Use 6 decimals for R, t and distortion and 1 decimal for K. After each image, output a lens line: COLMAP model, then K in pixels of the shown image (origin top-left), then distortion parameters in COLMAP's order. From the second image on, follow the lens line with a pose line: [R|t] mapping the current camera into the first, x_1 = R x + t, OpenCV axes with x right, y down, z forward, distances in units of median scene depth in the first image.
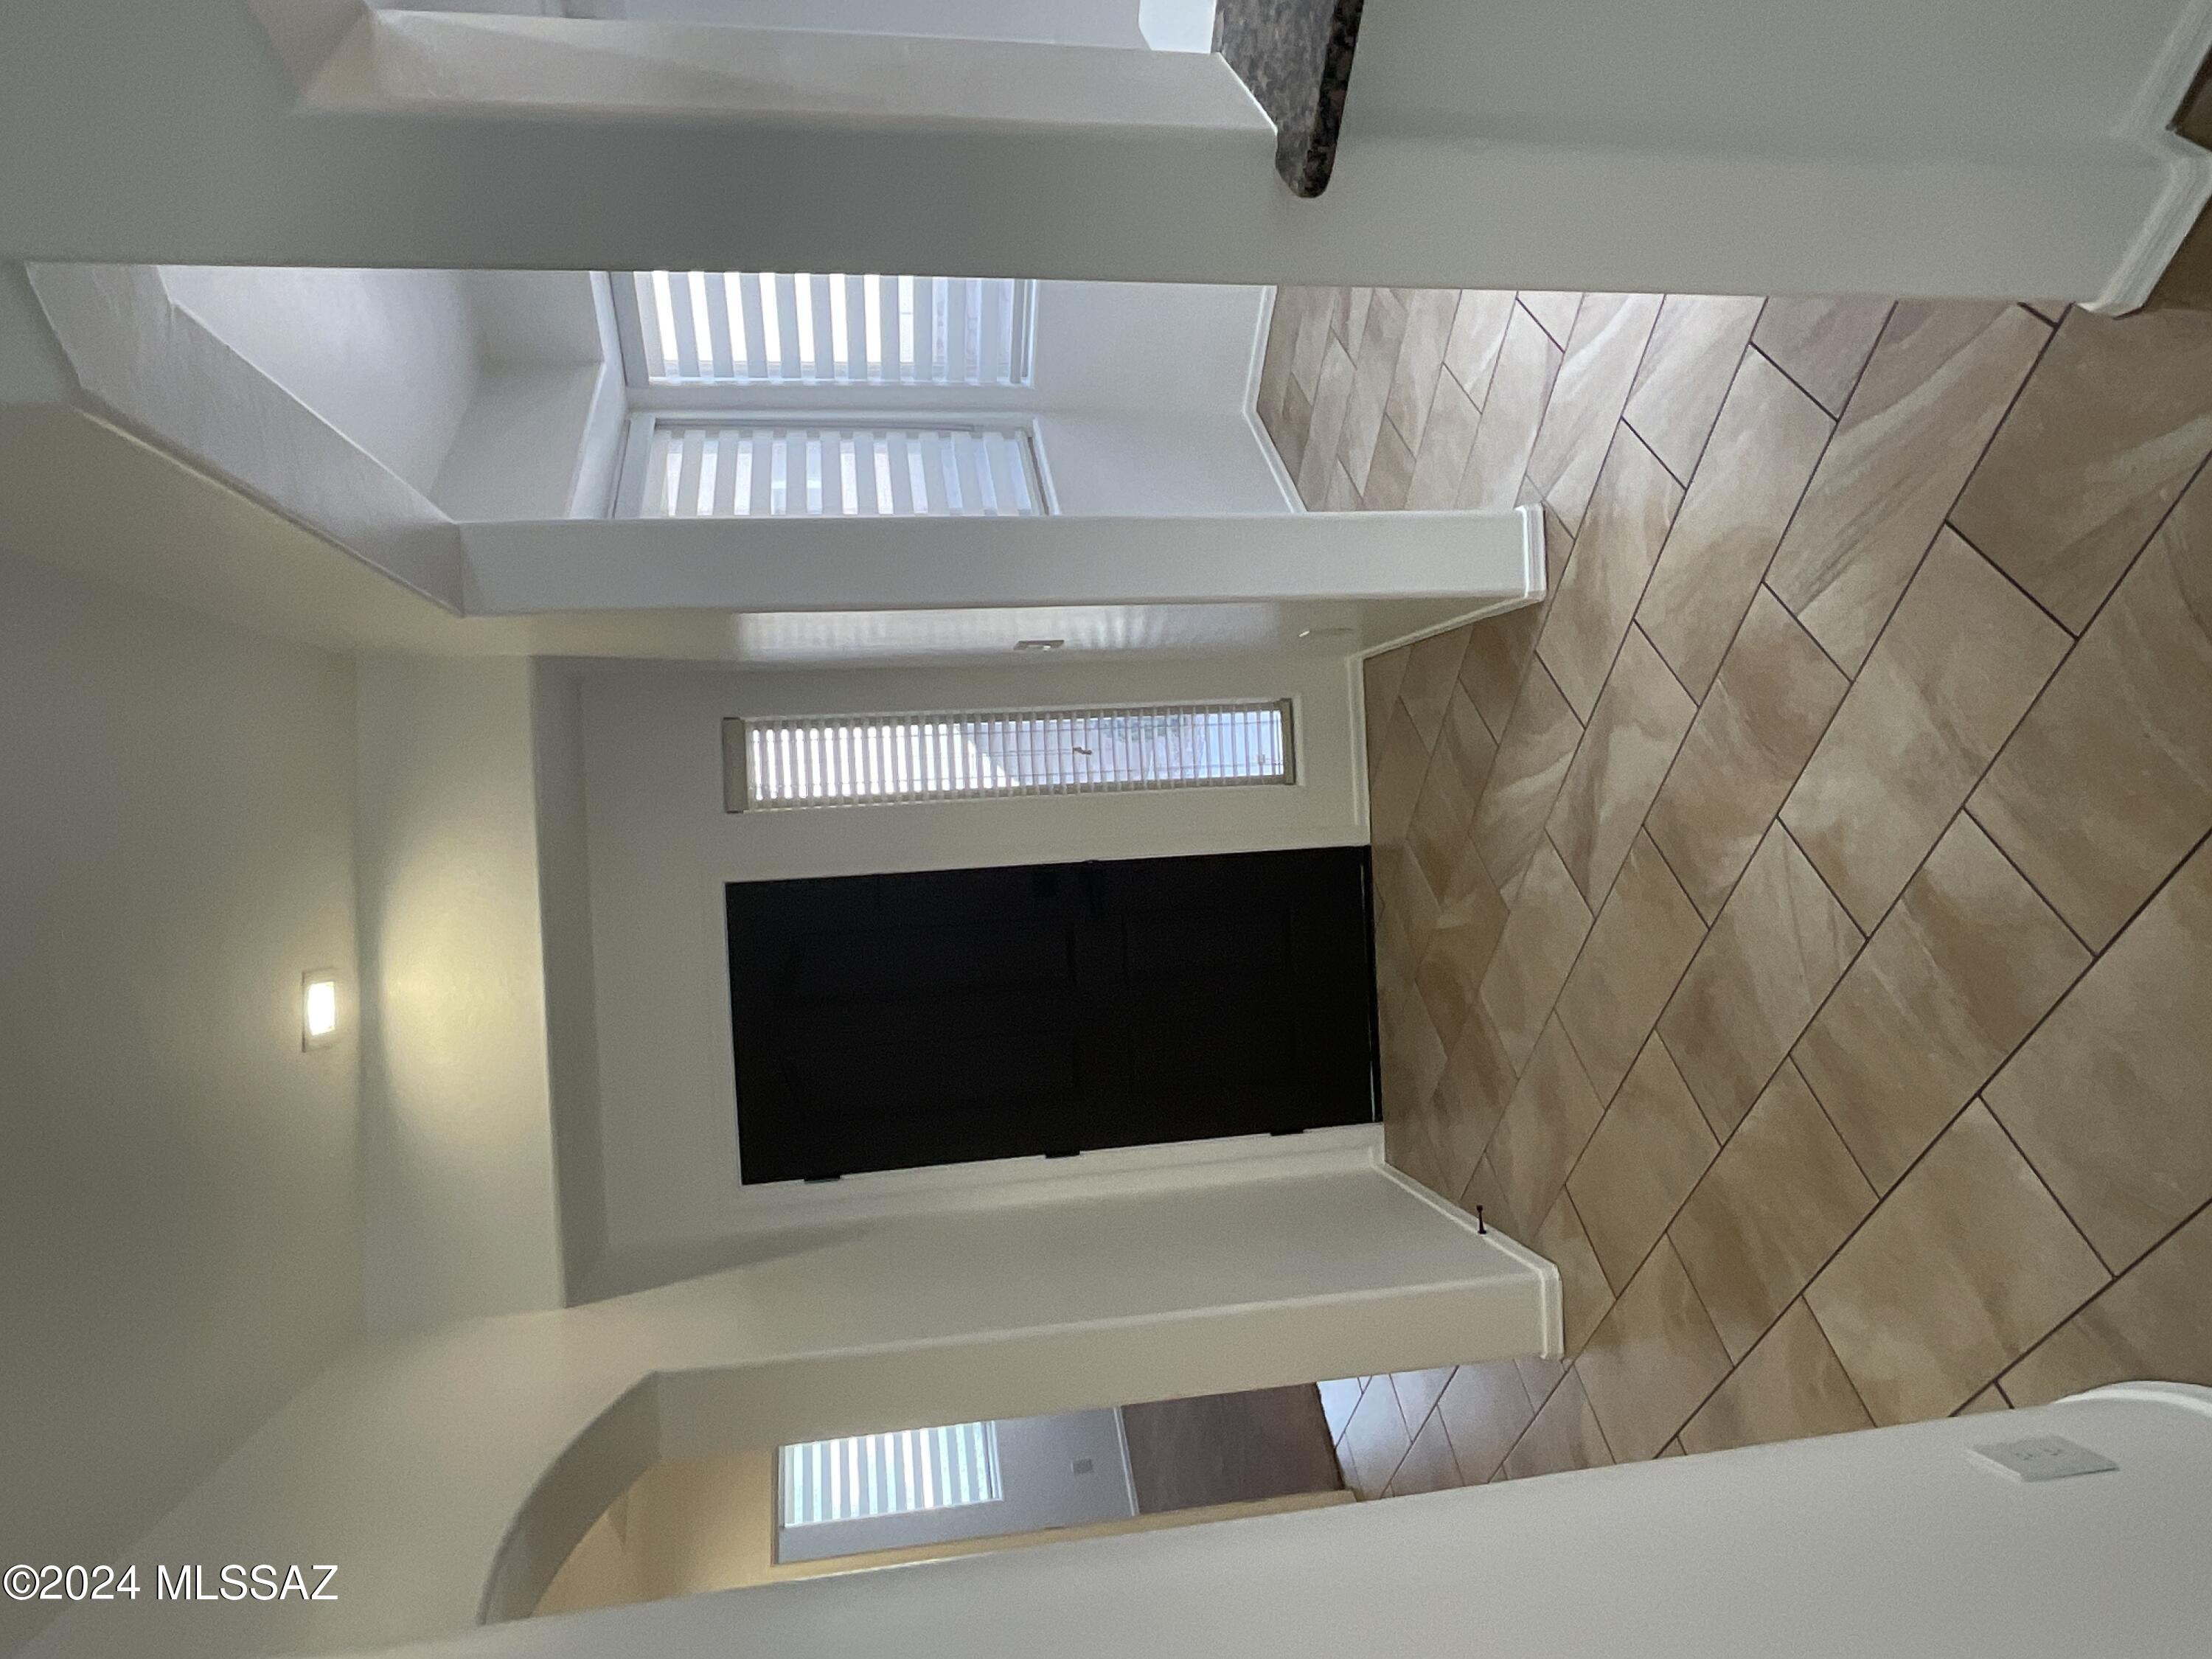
lens RADIAL K [[1378.9, 0, 1103.3], [0, 1378.9, 843.9], [0, 0, 1]] dist [-0.001370, 0.000281]
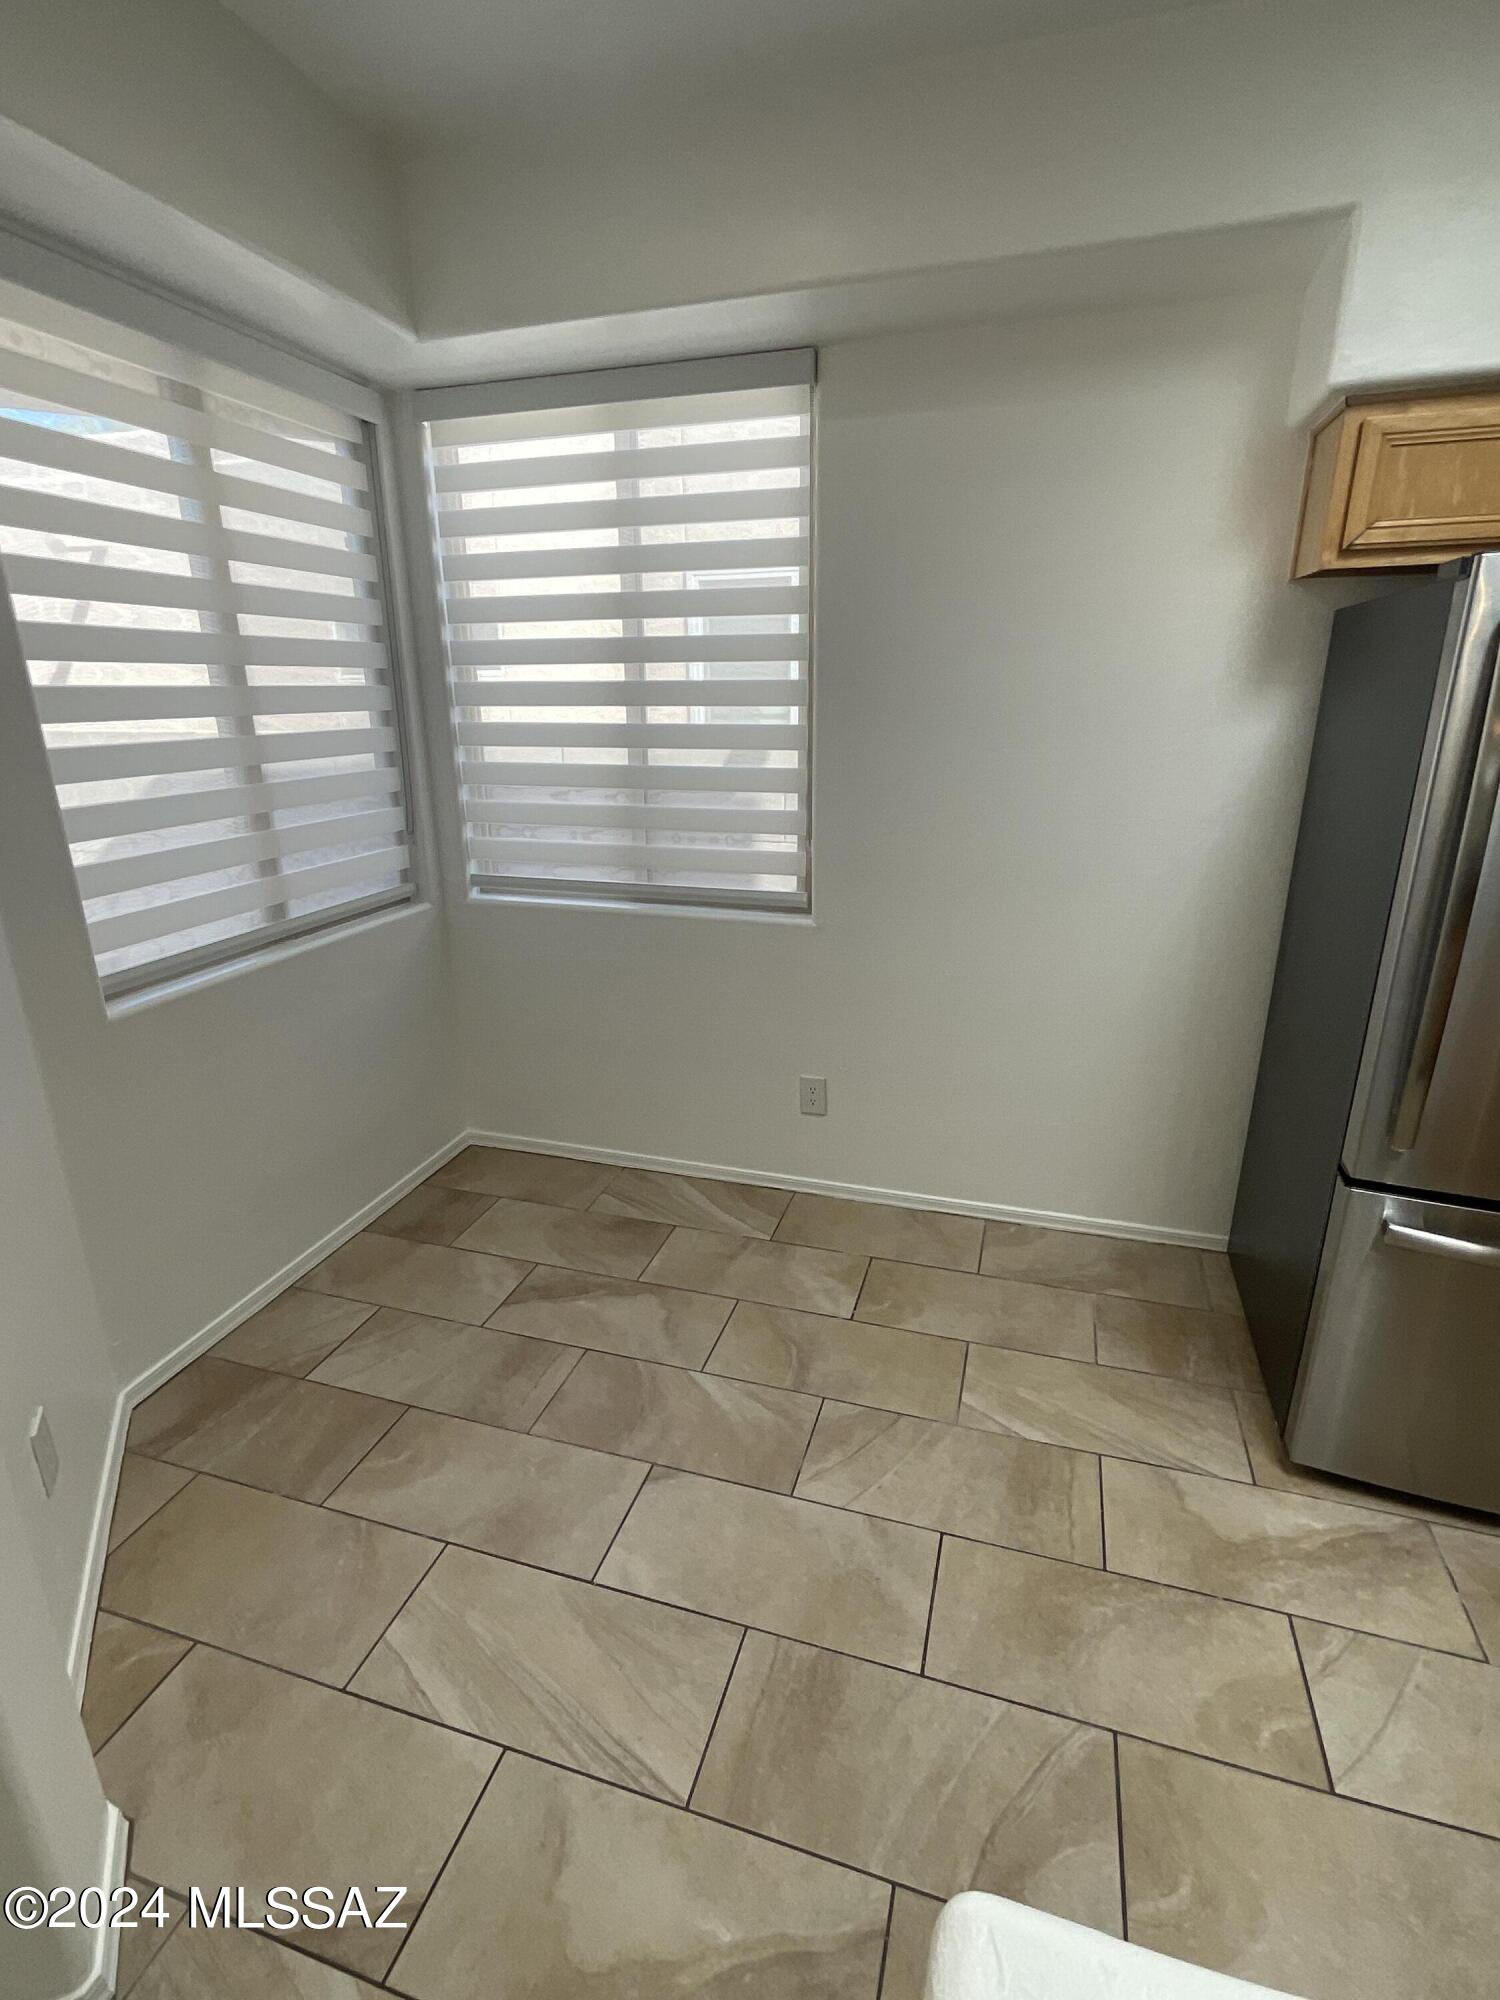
lens RADIAL K [[969.3, 0, 743.0], [0, 969.3, 997.9], [0, 0, 1]] dist [-0.016273, 0.015914]
pose [[0.045302, 0.990138, 0.132566, -0.087937], [-0.891861, 0.099869, -0.441146, -0.290996], [-0.450034, -0.098245, 0.887591, 0.515961]]
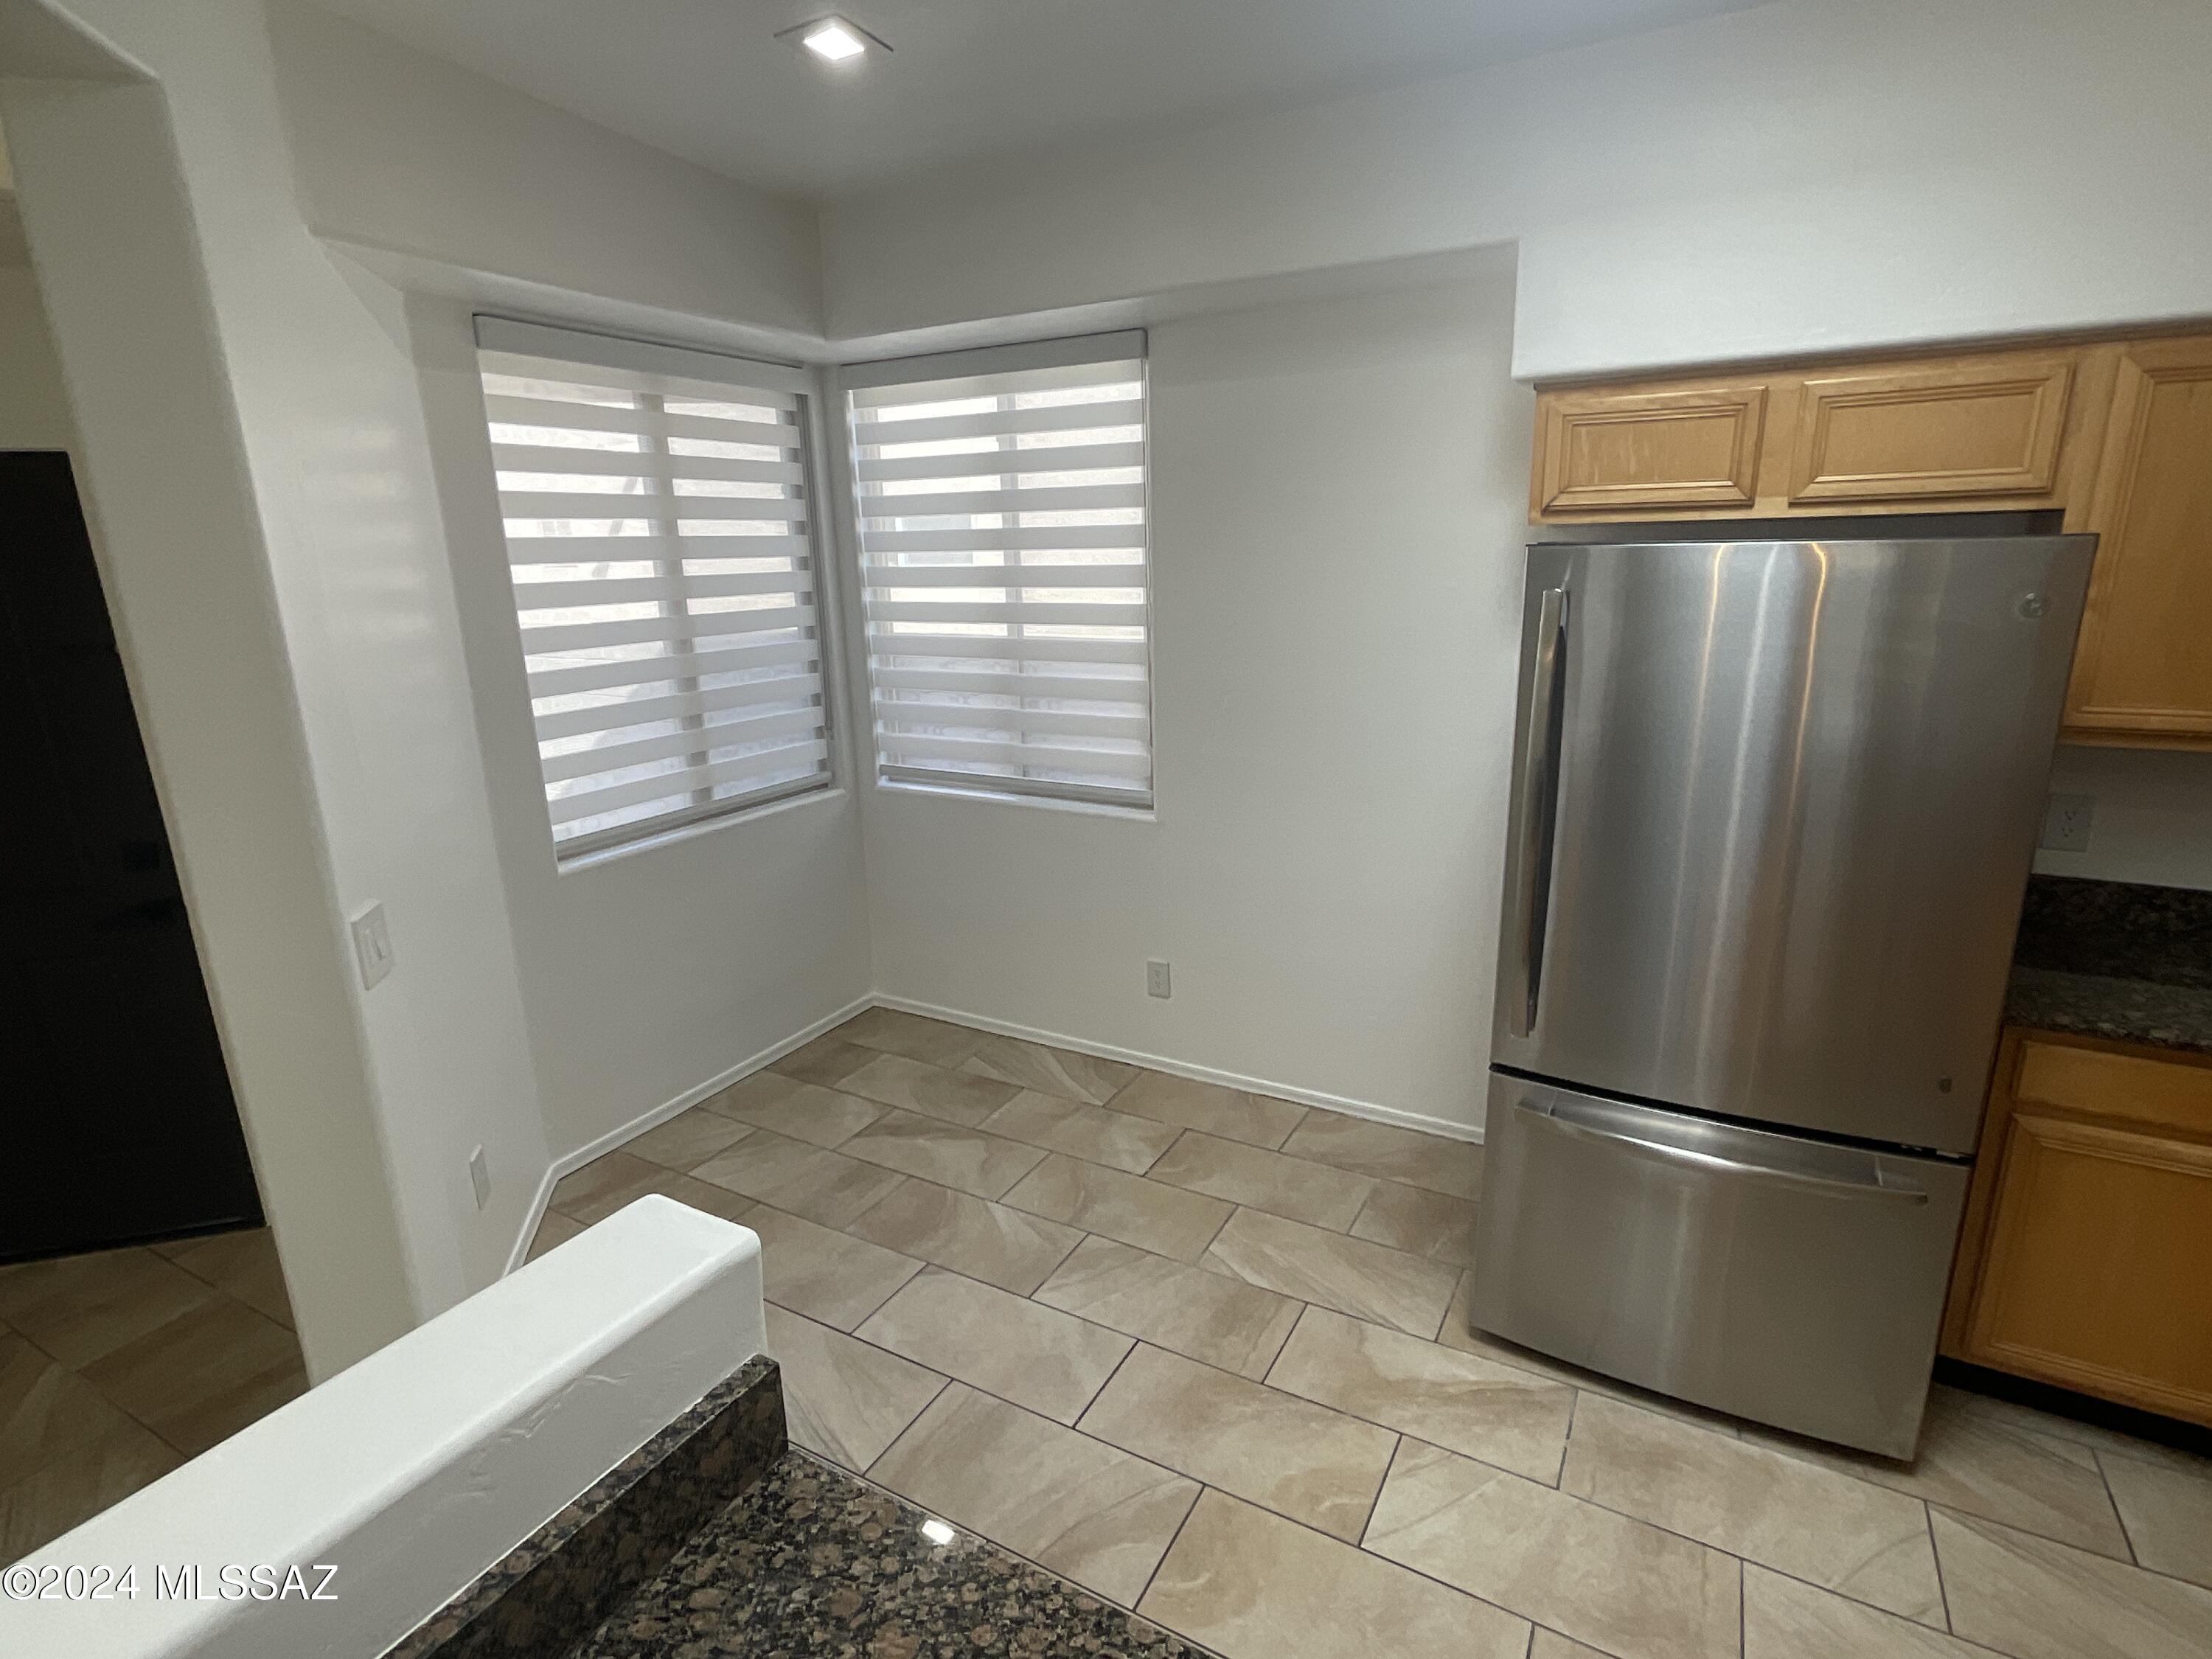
lens RADIAL K [[1113.2, 0, 1106.0], [0, 1113.2, 829.5], [0, 0, 1]] dist [0.002329, 0.000036]
pose [[0.022185, 0.997171, 0.071813, -0.103779], [-0.965530, 0.040004, -0.257201, -0.392129], [-0.259346, -0.063631, 0.963686, 0.255607]]
